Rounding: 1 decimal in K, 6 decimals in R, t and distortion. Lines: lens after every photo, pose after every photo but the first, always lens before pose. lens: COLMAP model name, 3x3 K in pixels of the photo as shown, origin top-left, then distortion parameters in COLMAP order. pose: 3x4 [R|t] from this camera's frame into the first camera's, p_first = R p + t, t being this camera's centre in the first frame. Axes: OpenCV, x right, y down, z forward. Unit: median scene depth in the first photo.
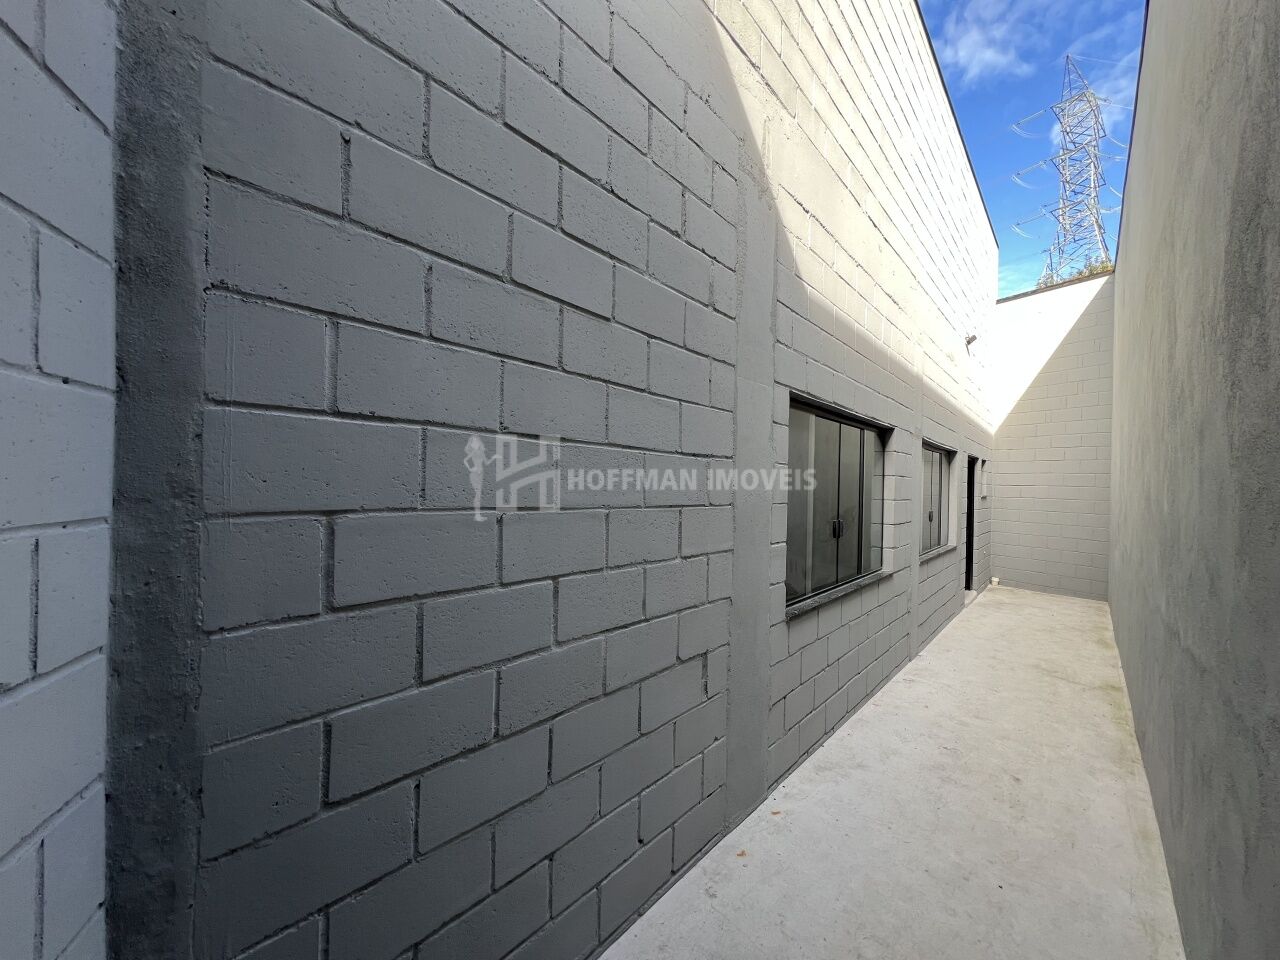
lens RADIAL K [[519.0, 0, 641.9], [0, 519.0, 478.9], [0, 0, 1]] dist [0.003275, 0.000144]
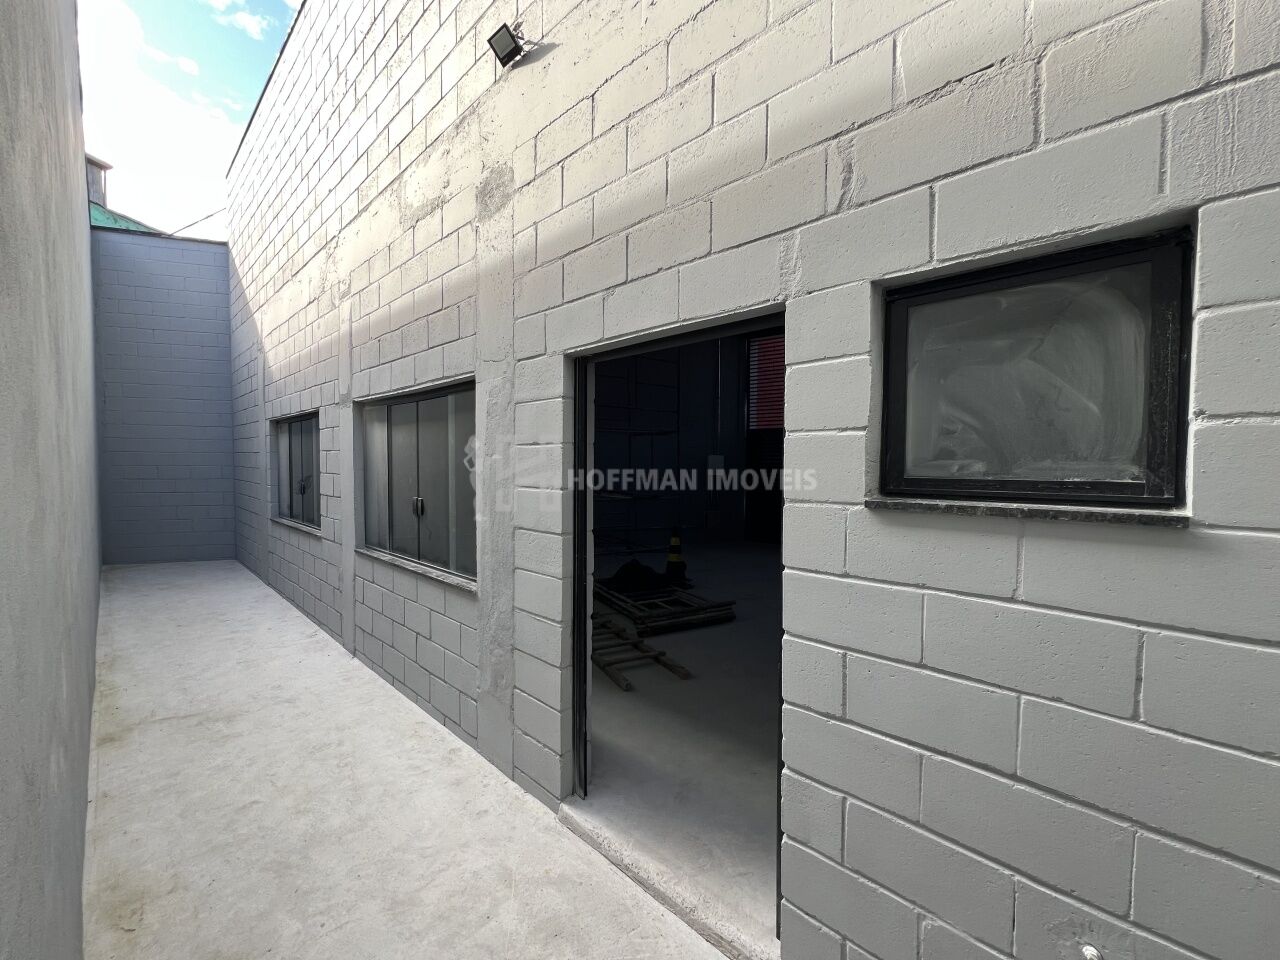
lens RADIAL K [[519.0, 0, 642.1], [0, 519.0, 484.4], [0, 0, 1]] dist [0.003275, 0.000144]
pose [[-0.067027, 0.015823, -0.997626, 1.667699], [-0.004278, 0.999860, 0.016146, 0.047474], [0.997742, 0.005350, -0.066950, 1.889243]]
